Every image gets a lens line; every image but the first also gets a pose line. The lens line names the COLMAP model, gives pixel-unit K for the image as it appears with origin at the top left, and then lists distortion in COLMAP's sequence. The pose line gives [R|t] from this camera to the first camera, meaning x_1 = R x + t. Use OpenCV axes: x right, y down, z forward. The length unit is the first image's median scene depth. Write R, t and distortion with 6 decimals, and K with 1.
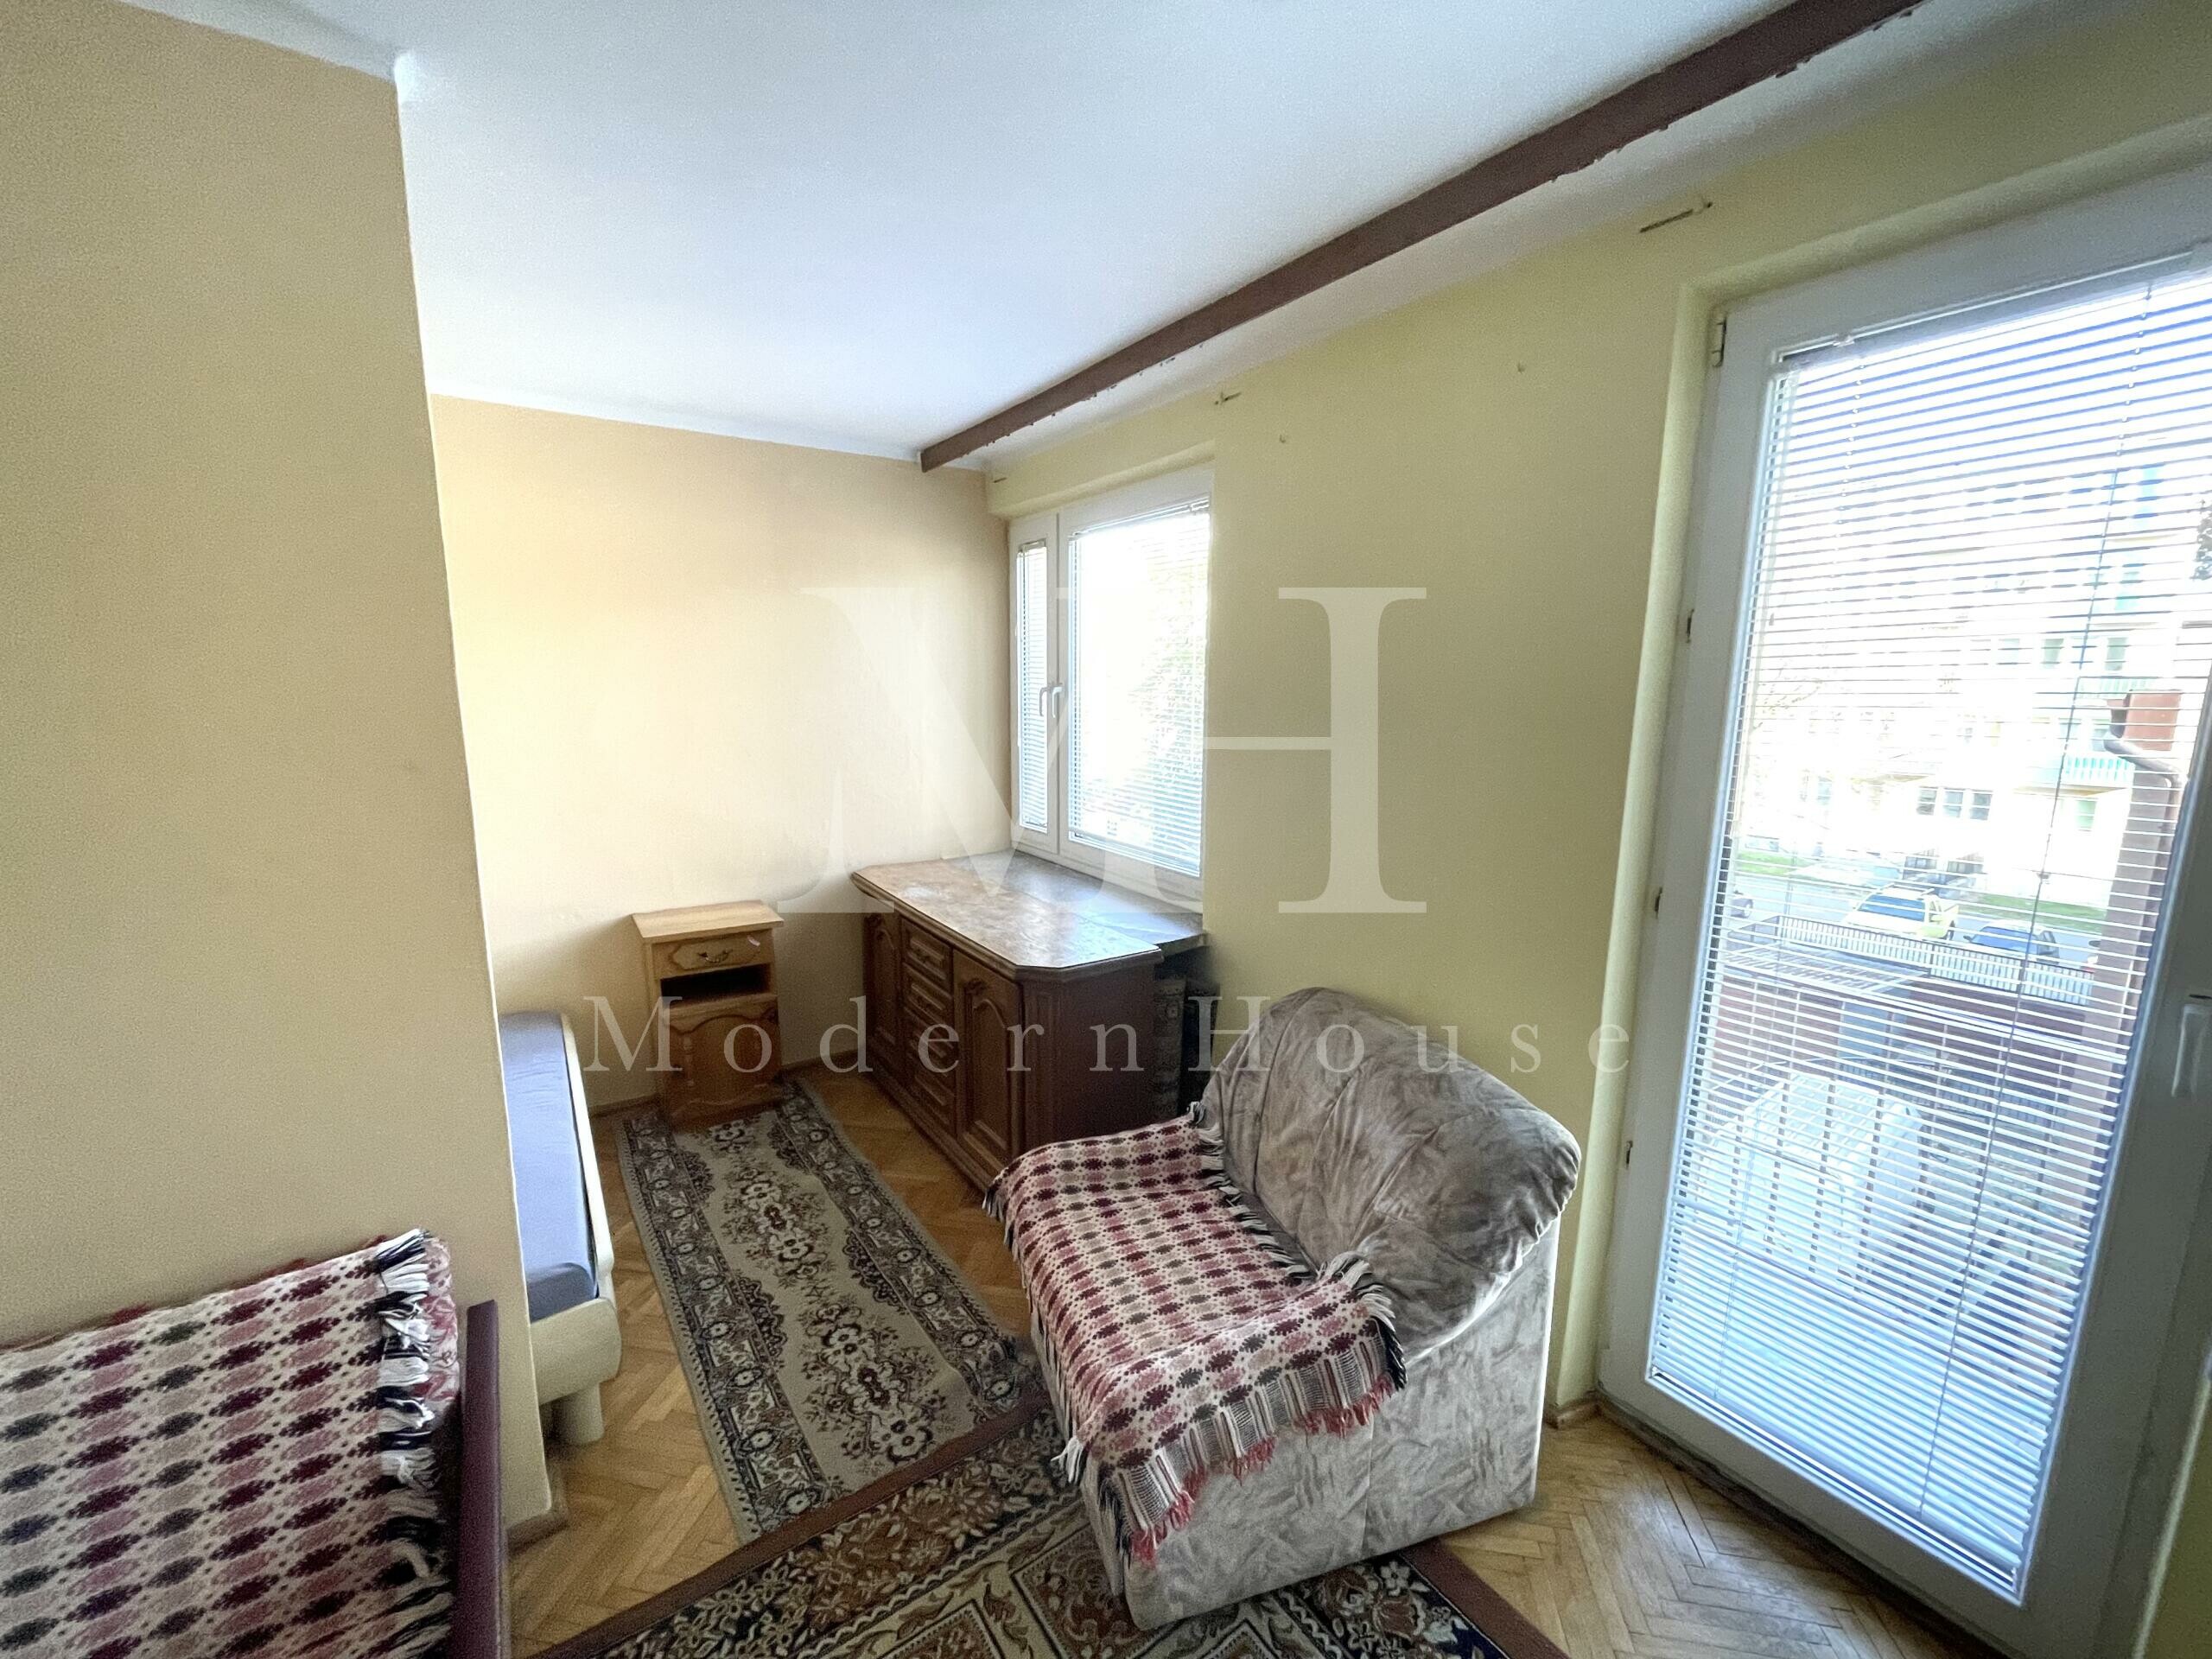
lens RADIAL K [[895.6, 0, 1106.1], [0, 895.6, 835.8], [0, 0, 1]] dist [0.002004, 0.000113]
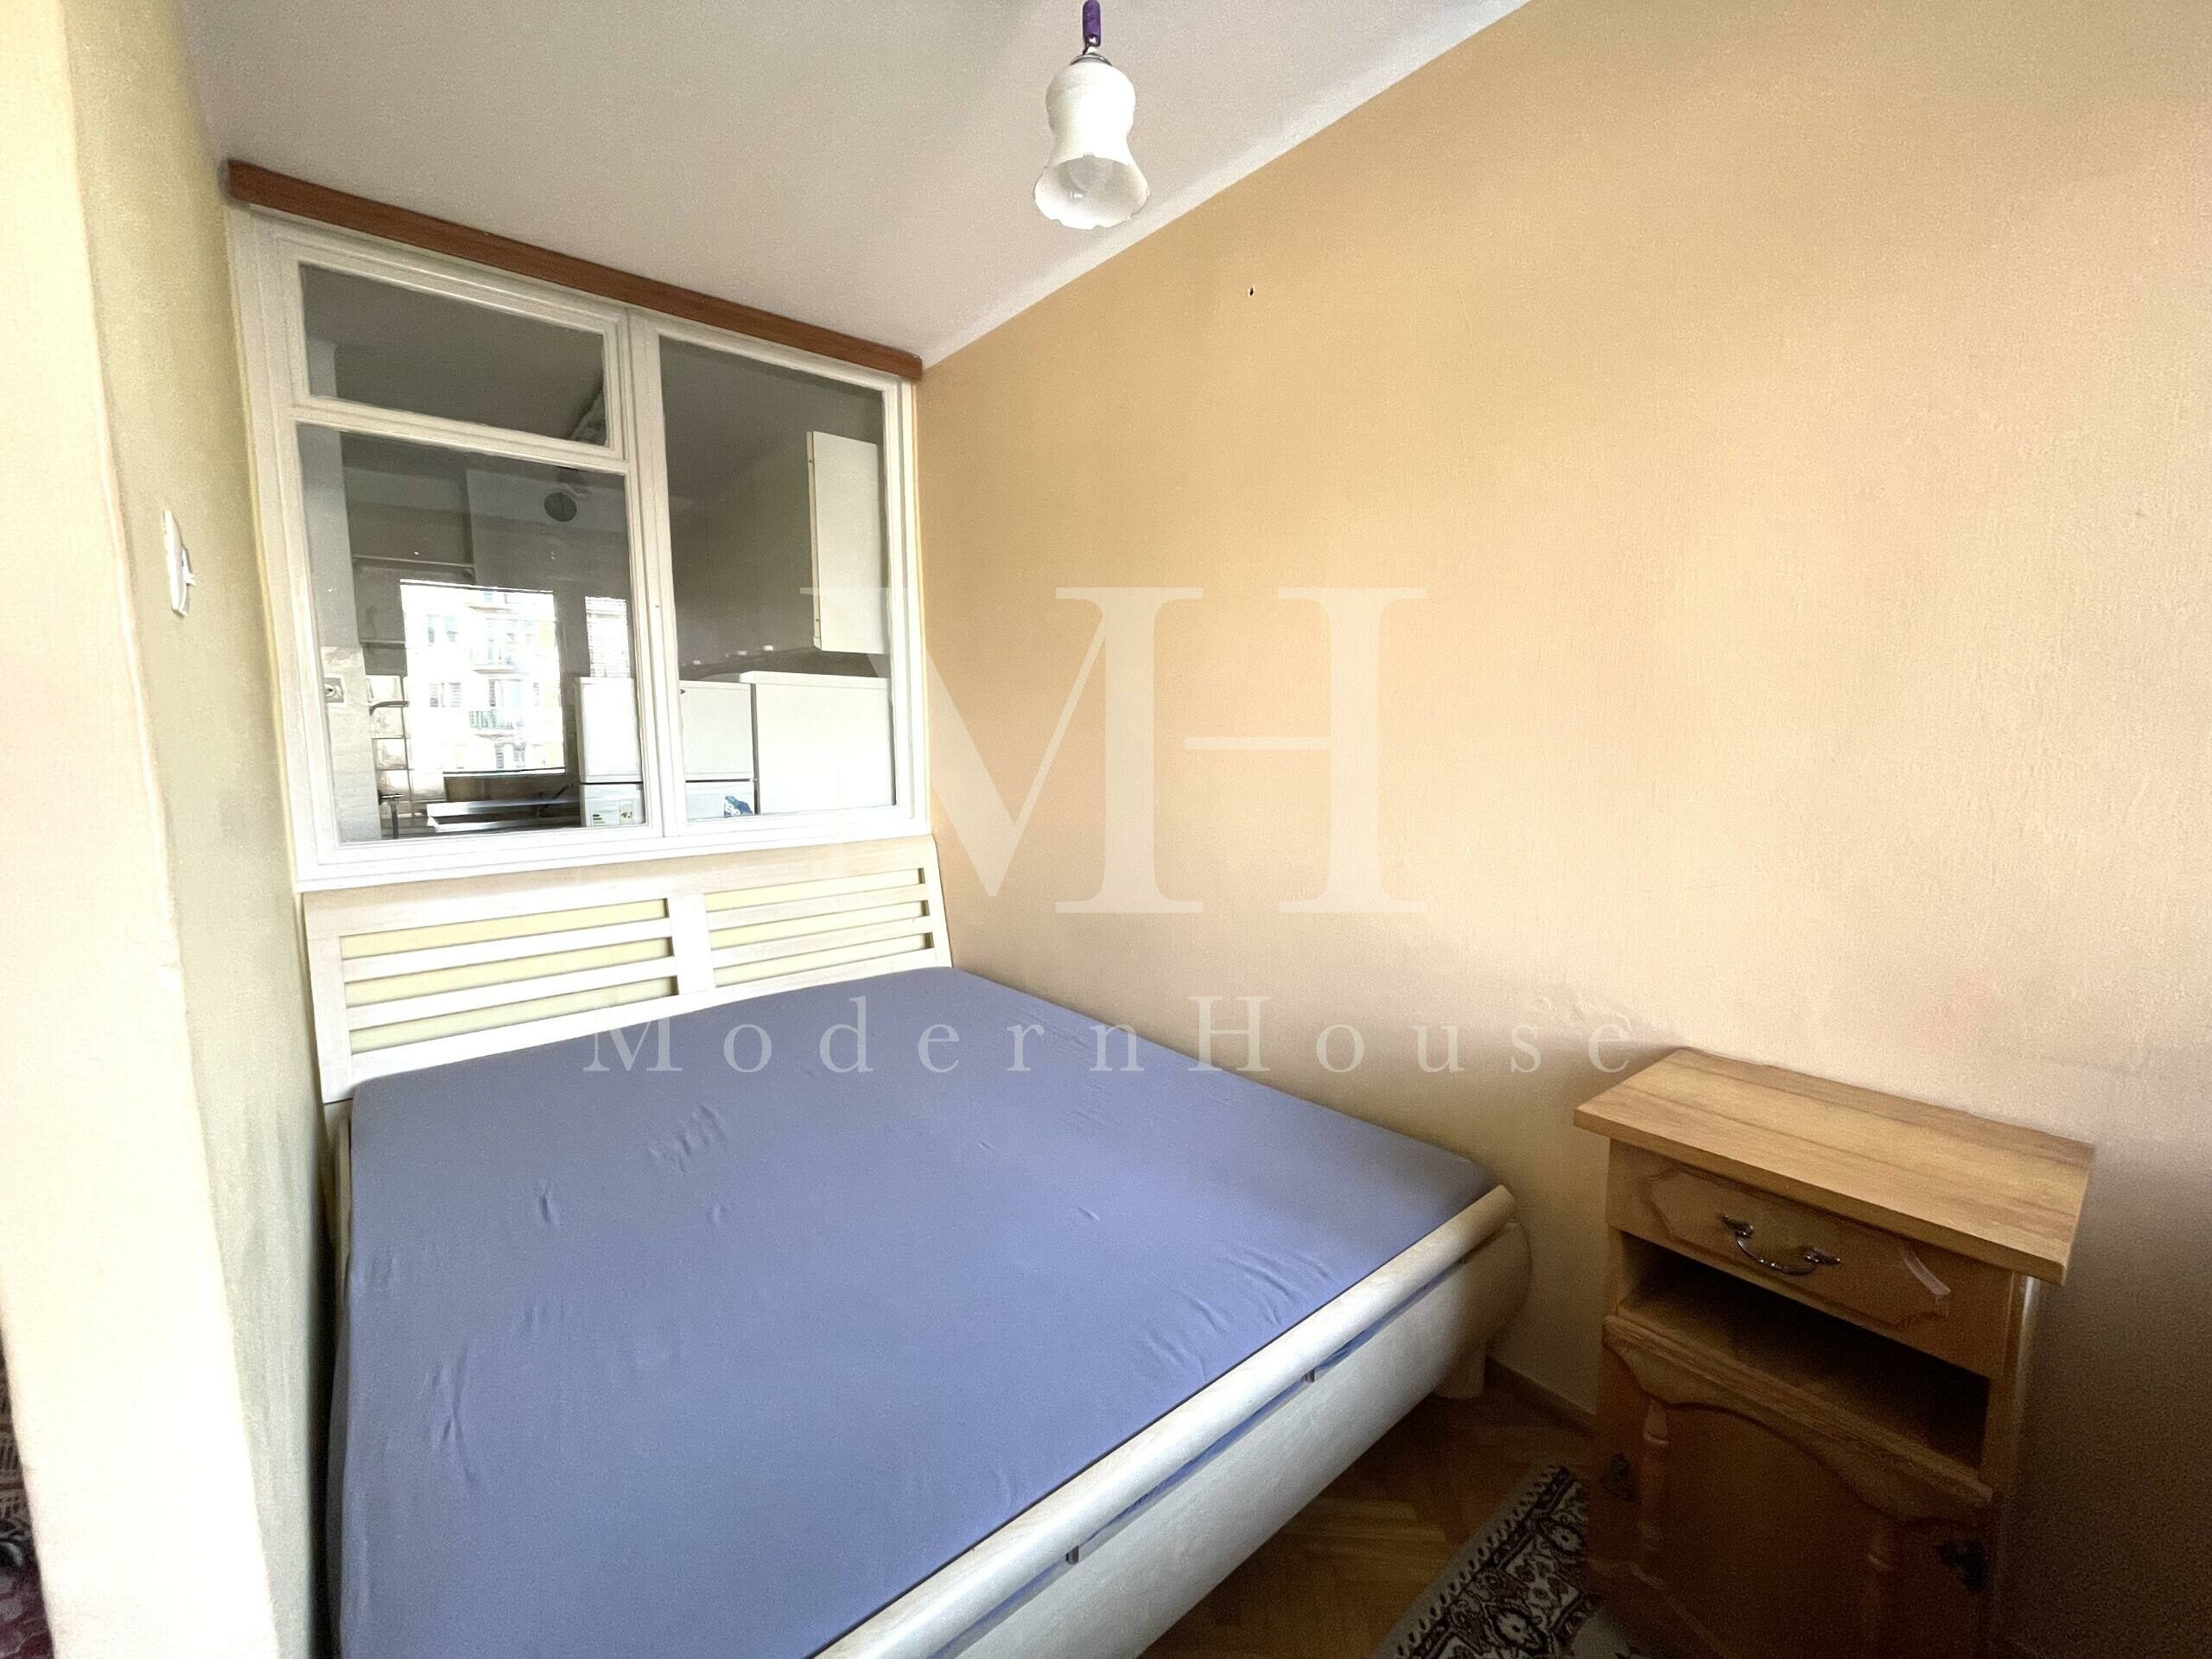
lens RADIAL K [[895.6, 0, 1105.5], [0, 895.6, 824.8], [0, 0, 1]] dist [0.002004, 0.000113]
pose [[0.093604, 0.090936, -0.991448, -0.134840], [-0.157062, 0.984699, 0.075489, -0.011765], [0.983143, 0.148653, 0.106455, 0.691791]]
